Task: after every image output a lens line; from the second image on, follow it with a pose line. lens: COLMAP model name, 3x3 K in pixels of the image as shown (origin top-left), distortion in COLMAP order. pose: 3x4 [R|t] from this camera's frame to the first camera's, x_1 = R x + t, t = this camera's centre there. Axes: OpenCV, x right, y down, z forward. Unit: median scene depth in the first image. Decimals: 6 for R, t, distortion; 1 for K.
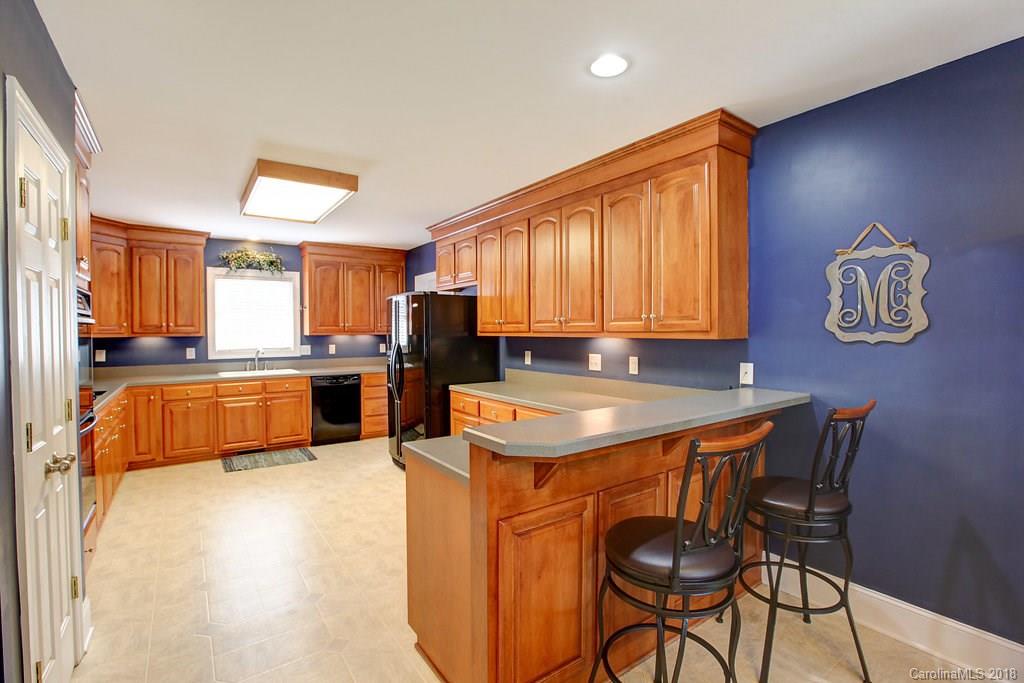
lens RADIAL K [[463.8, 0, 498.8], [0, 463.8, 341.7], [0, 0, 1]] dist [-0.023503, 0.003171]
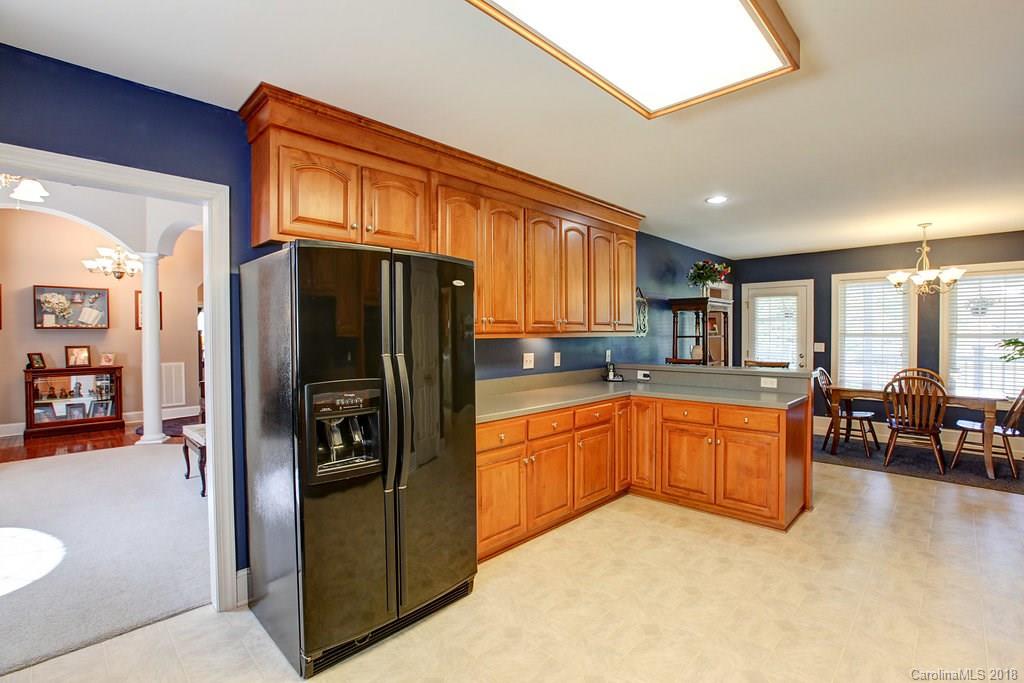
lens RADIAL K [[463.8, 0, 539.0], [0, 463.8, 338.6], [0, 0, 1]] dist [-0.023503, 0.003171]
pose [[-0.214154, -0.007612, 0.976770, -0.653537], [0.026299, 0.999562, 0.013556, -0.016564], [-0.976446, 0.028591, -0.213860, 0.918121]]
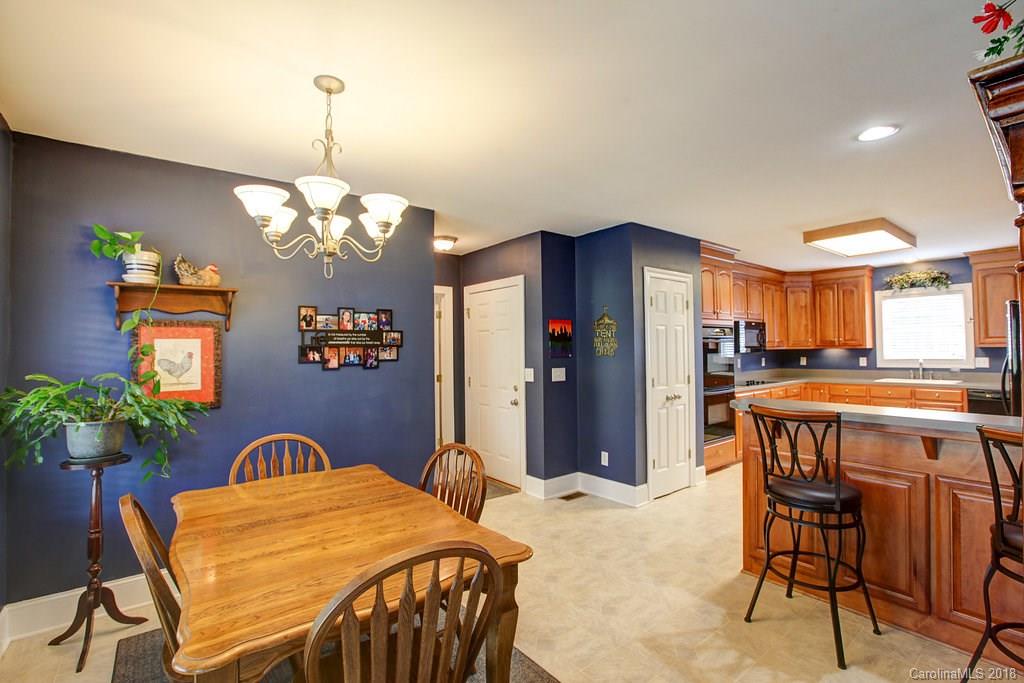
lens RADIAL K [[463.8, 0, 511.5], [0, 463.8, 343.1], [0, 0, 1]] dist [-0.023503, 0.003171]
pose [[0.062913, -0.009340, -0.997975, 0.578877], [-0.007463, 0.999924, -0.009829, -0.006736], [0.997991, 0.008067, 0.062838, -0.045832]]
